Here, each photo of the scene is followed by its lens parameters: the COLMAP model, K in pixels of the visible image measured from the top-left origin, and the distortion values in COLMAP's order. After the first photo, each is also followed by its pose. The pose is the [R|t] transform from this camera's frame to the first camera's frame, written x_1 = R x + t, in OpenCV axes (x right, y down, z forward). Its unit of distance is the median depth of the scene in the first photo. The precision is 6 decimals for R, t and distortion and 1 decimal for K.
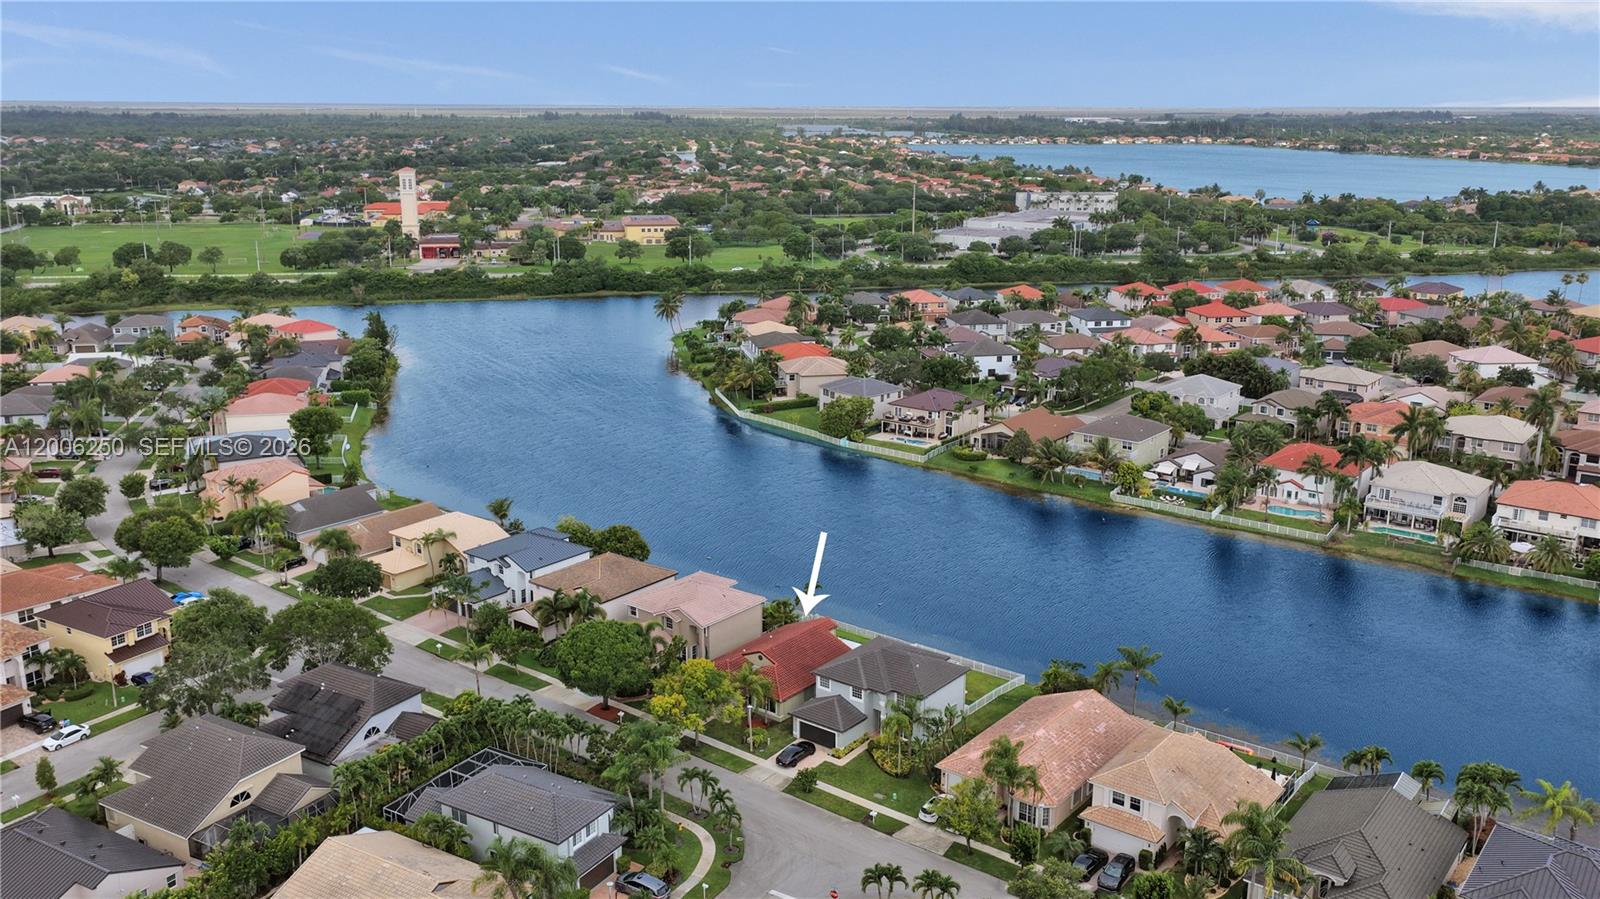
lens RADIAL K [[1341.7, 0, 800.0], [0, 1341.7, 449.5], [0, 0, 1]] dist [0.030015, 0.003130]
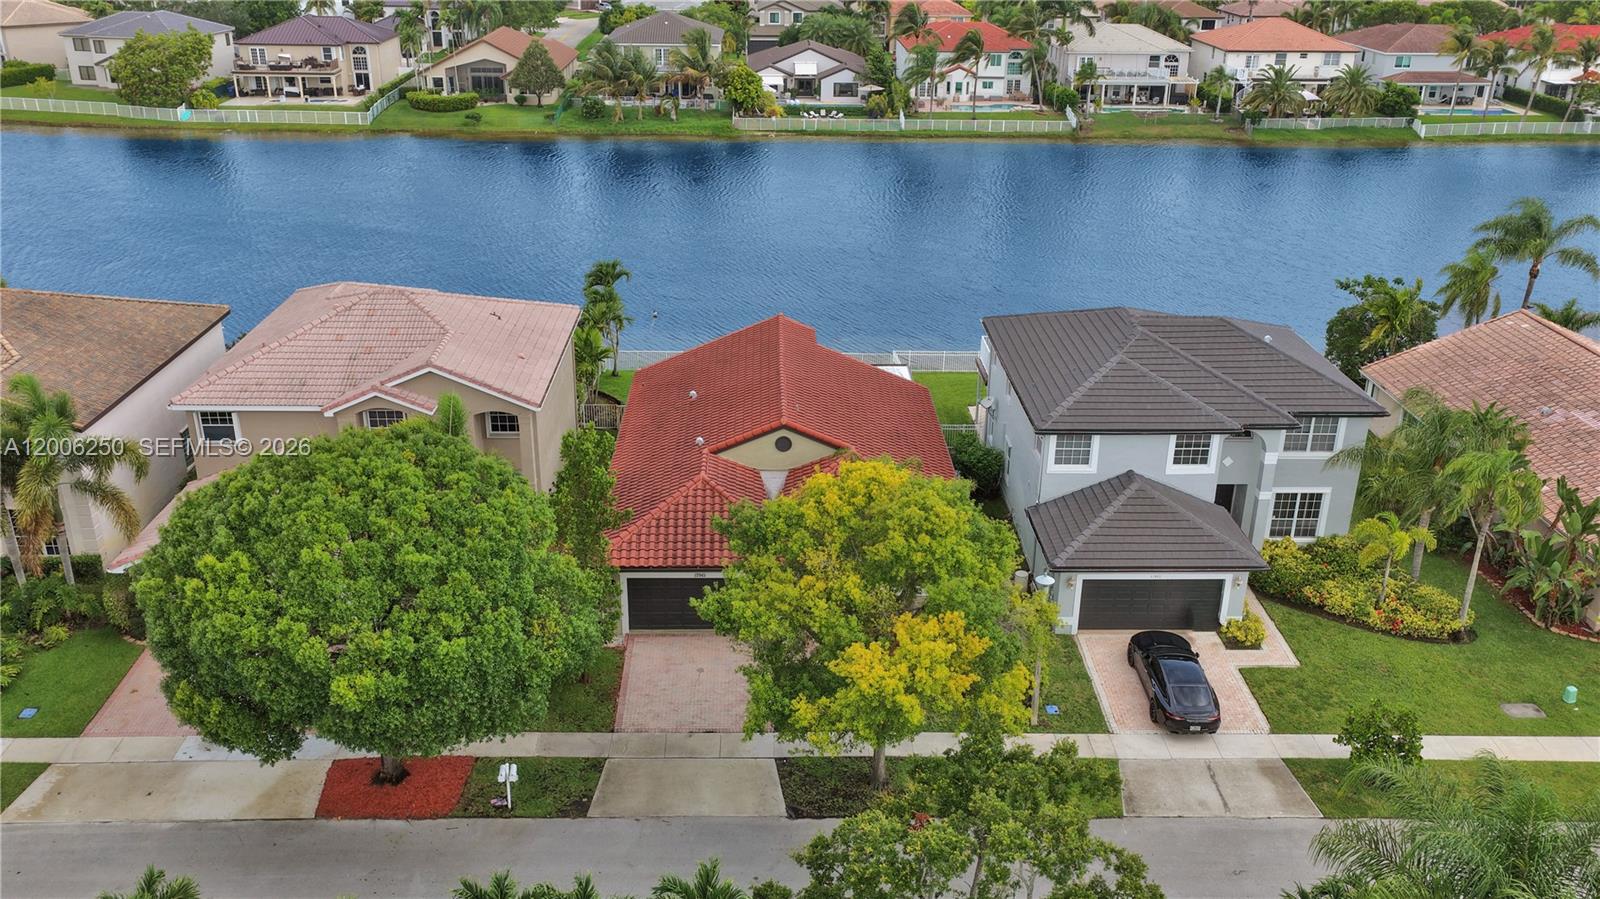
lens RADIAL K [[1341.7, 0, 800.0], [0, 1341.7, 449.5], [0, 0, 1]] dist [0.030015, 0.003130]
pose [[0.776611, -0.241852, 0.581706, -0.142885], [0.150993, 0.967918, 0.200840, 0.061730], [-0.611617, -0.068141, 0.788214, 0.496930]]
